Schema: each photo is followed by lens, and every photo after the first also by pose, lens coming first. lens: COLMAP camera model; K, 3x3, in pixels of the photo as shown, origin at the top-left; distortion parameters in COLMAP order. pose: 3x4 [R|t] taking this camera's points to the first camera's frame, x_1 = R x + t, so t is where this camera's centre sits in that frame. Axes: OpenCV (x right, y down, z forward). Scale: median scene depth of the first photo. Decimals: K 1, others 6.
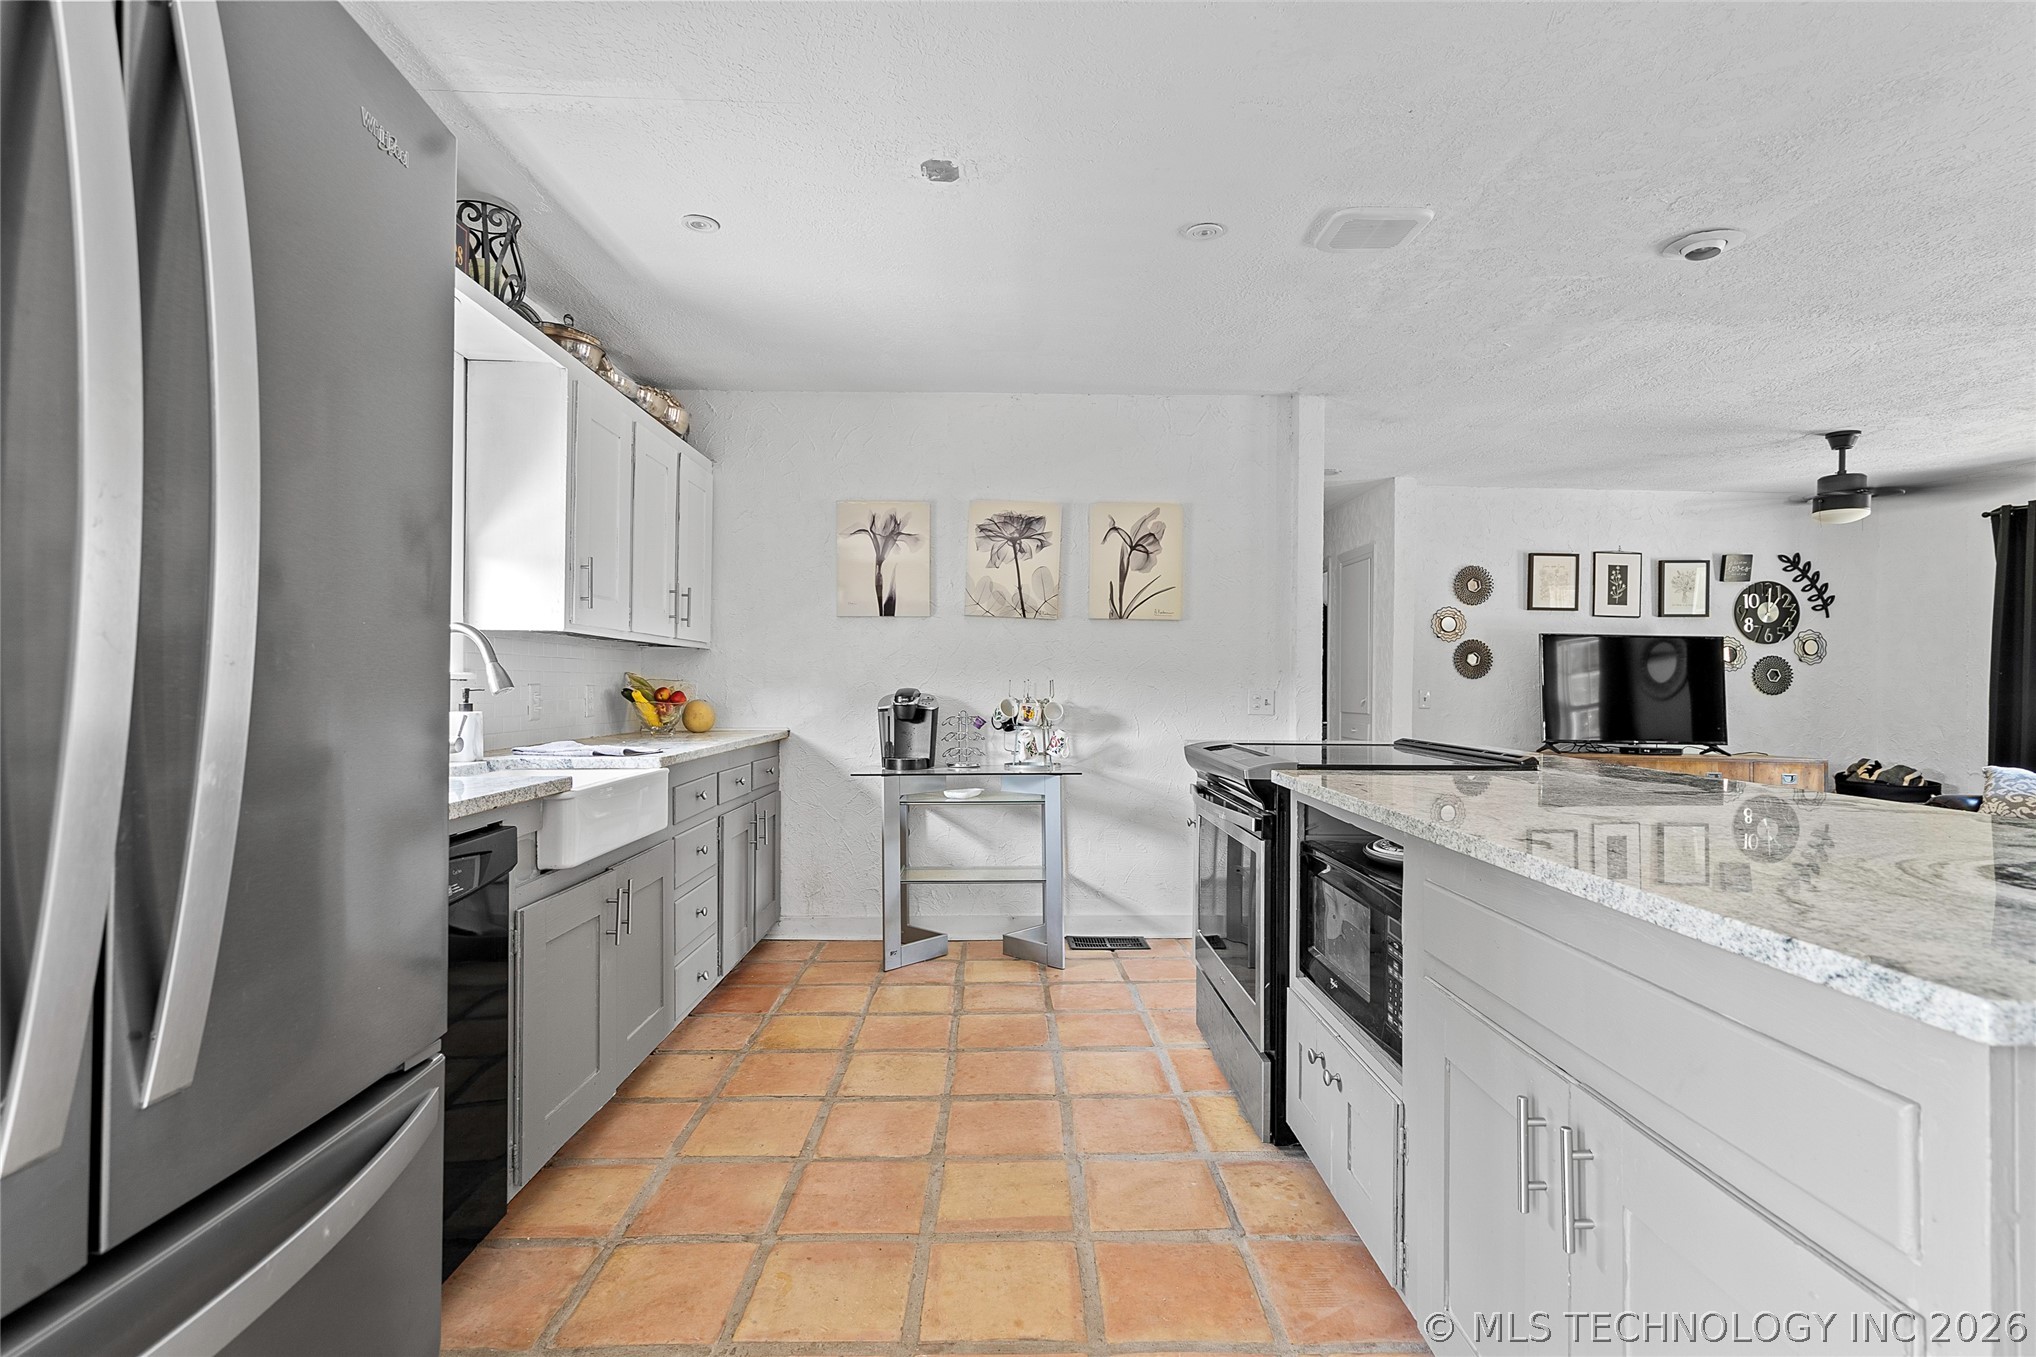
lens RADIAL K [[945.1, 0, 1018.0], [0, 945.1, 678.5], [0, 0, 1]] dist [-0.001075, 0.000500]
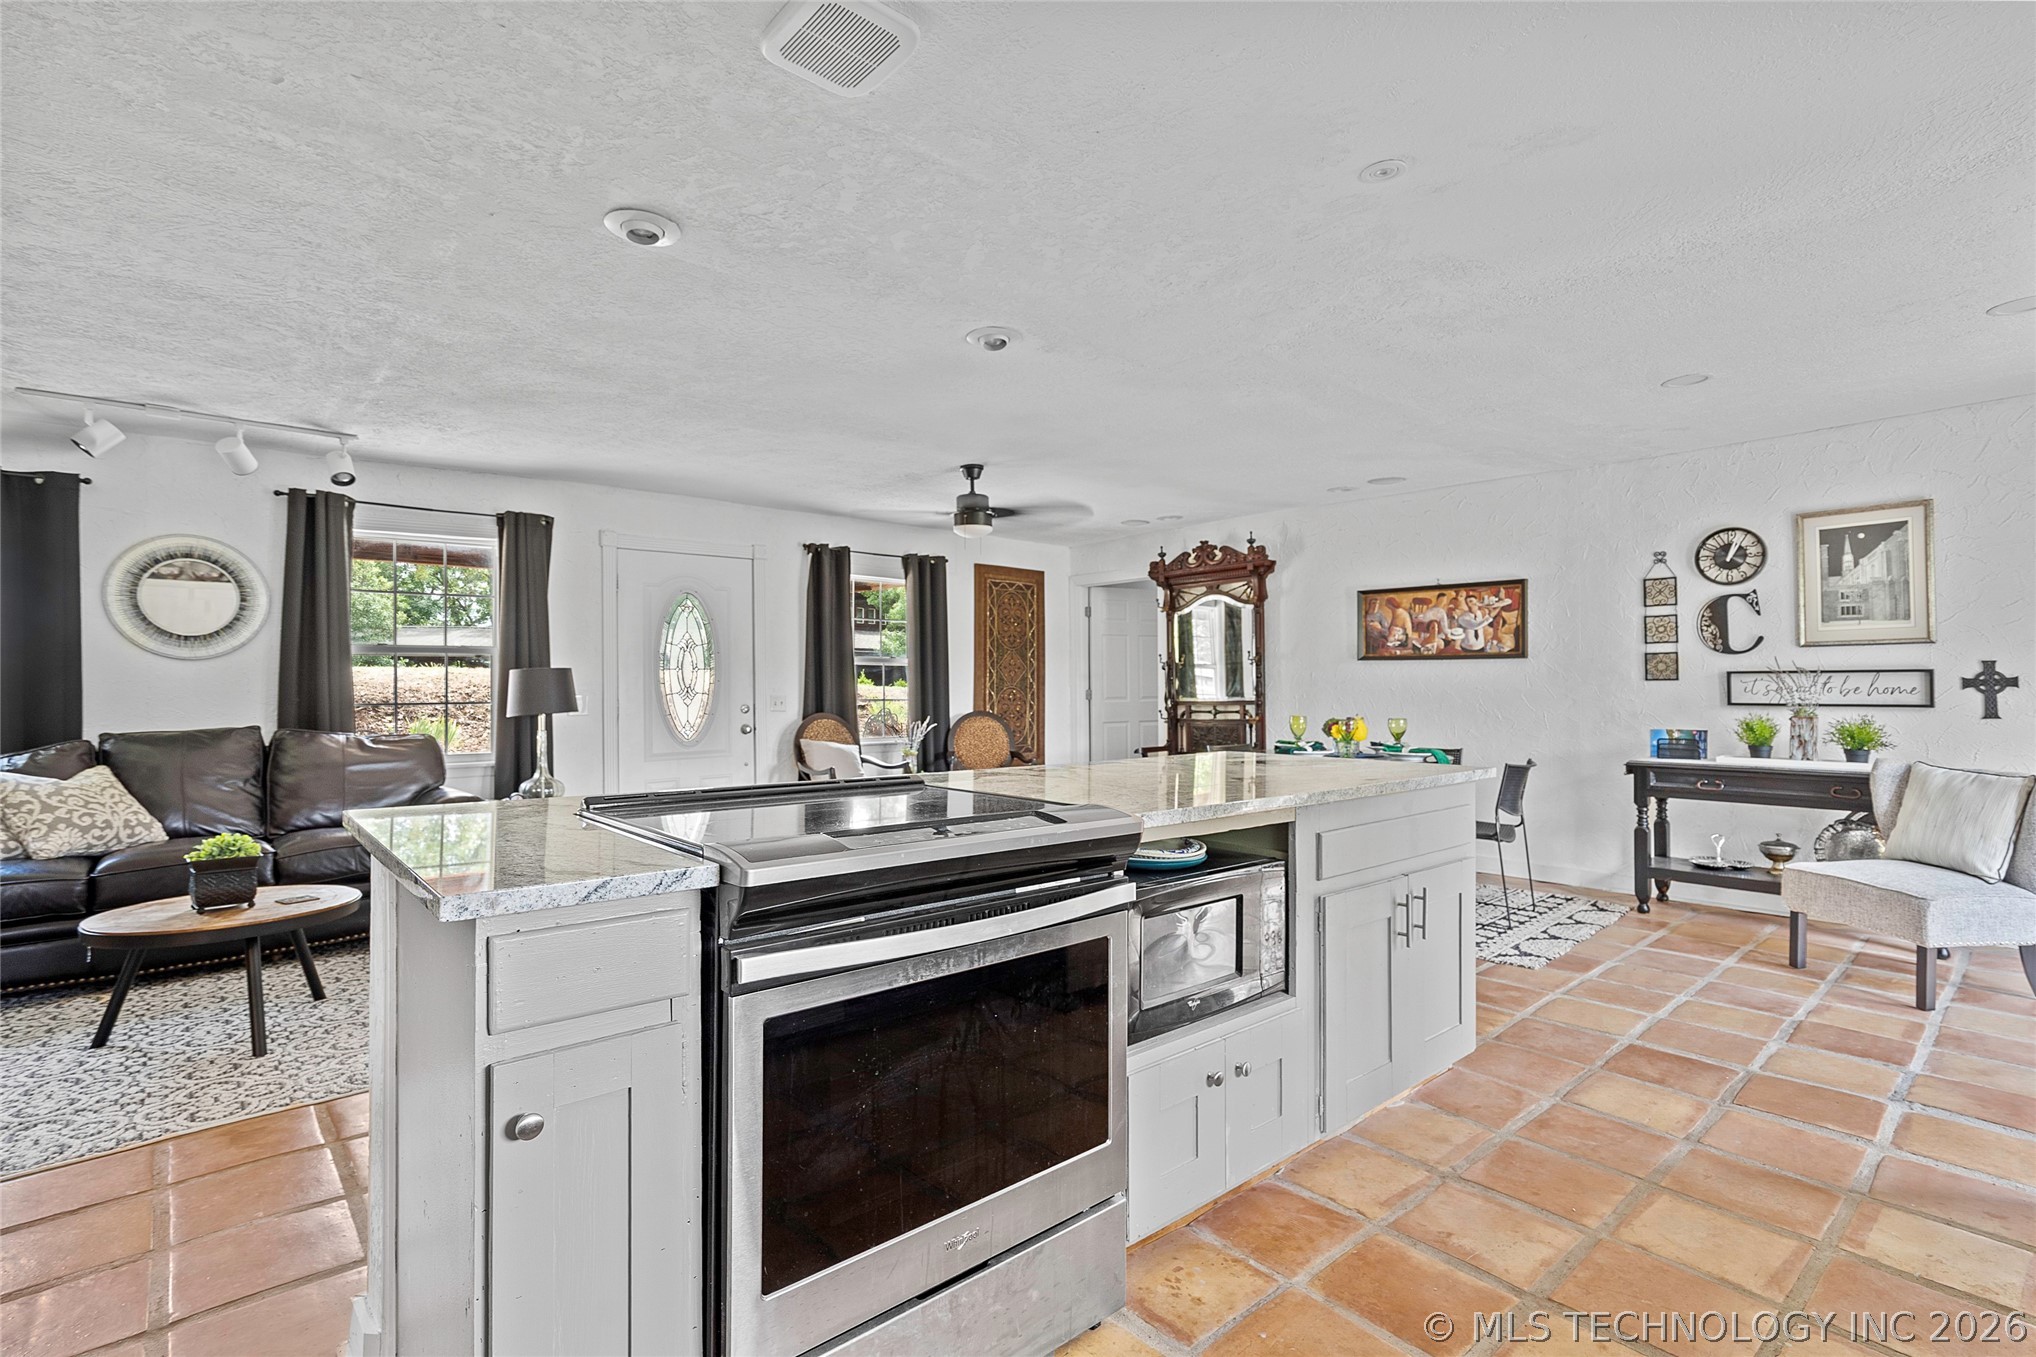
lens RADIAL K [[938.9, 0, 1018.0], [0, 938.9, 678.5], [0, 0, 1]] dist [0.000100, 0.000919]
pose [[-0.641589, 0.003343, 0.767041, -0.143790], [-0.007309, 0.999918, -0.010471, -0.003136], [-0.767014, -0.012325, -0.641512, 0.839039]]
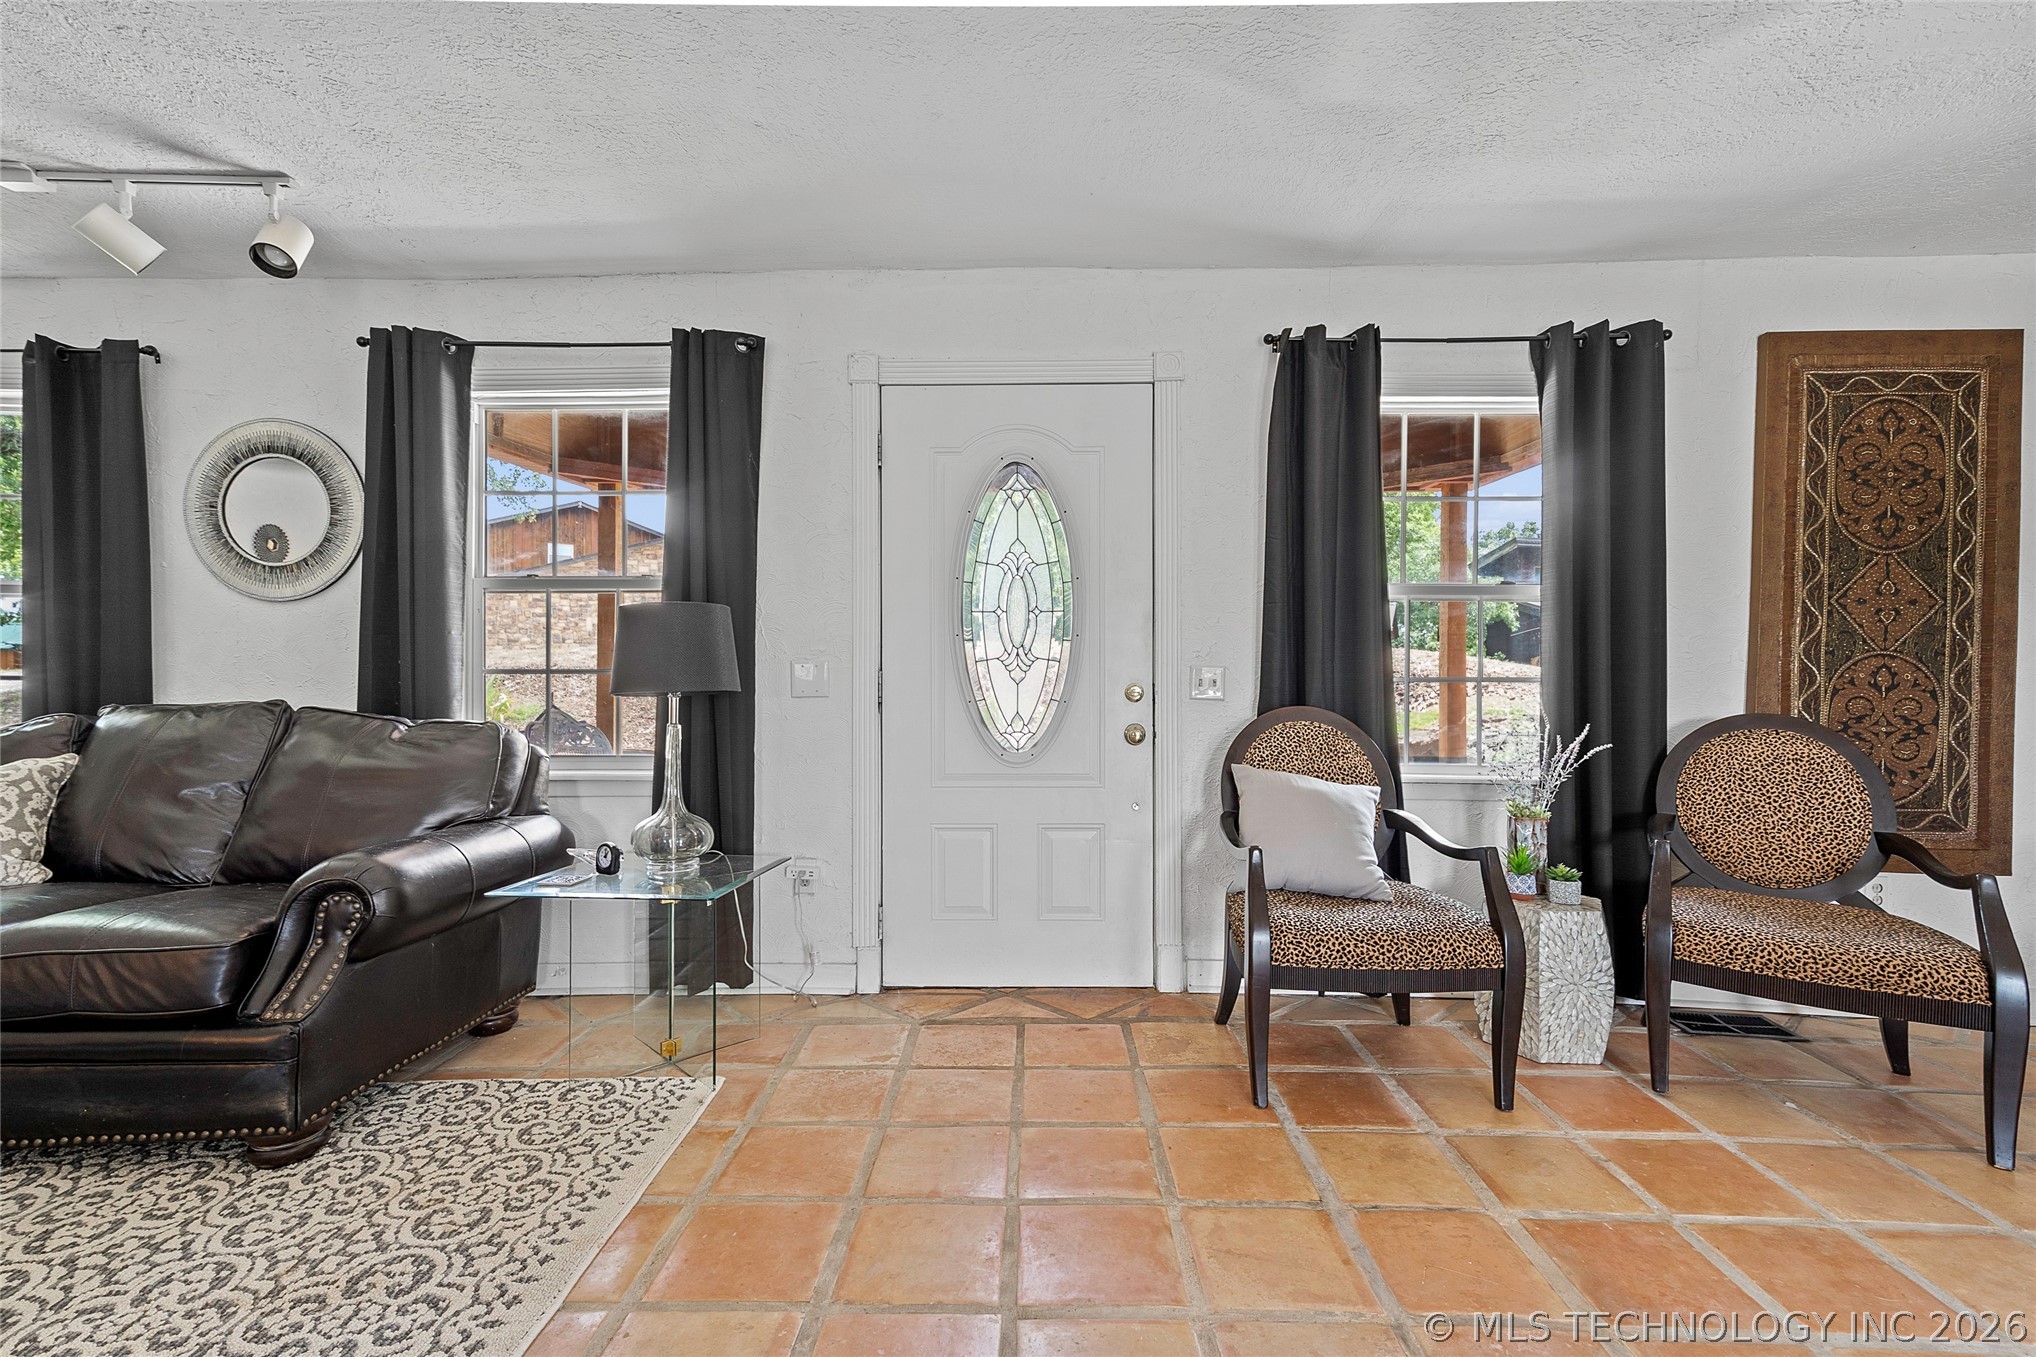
lens RADIAL K [[923.4, 0, 1018.0], [0, 923.4, 678.5], [0, 0, 1]] dist [0.027324, 0.000098]
pose [[0.044562, -0.018381, 0.998837, 0.586905], [-0.014393, 0.999715, 0.019039, 0.009638], [-0.998903, -0.015225, 0.044285, 0.245298]]
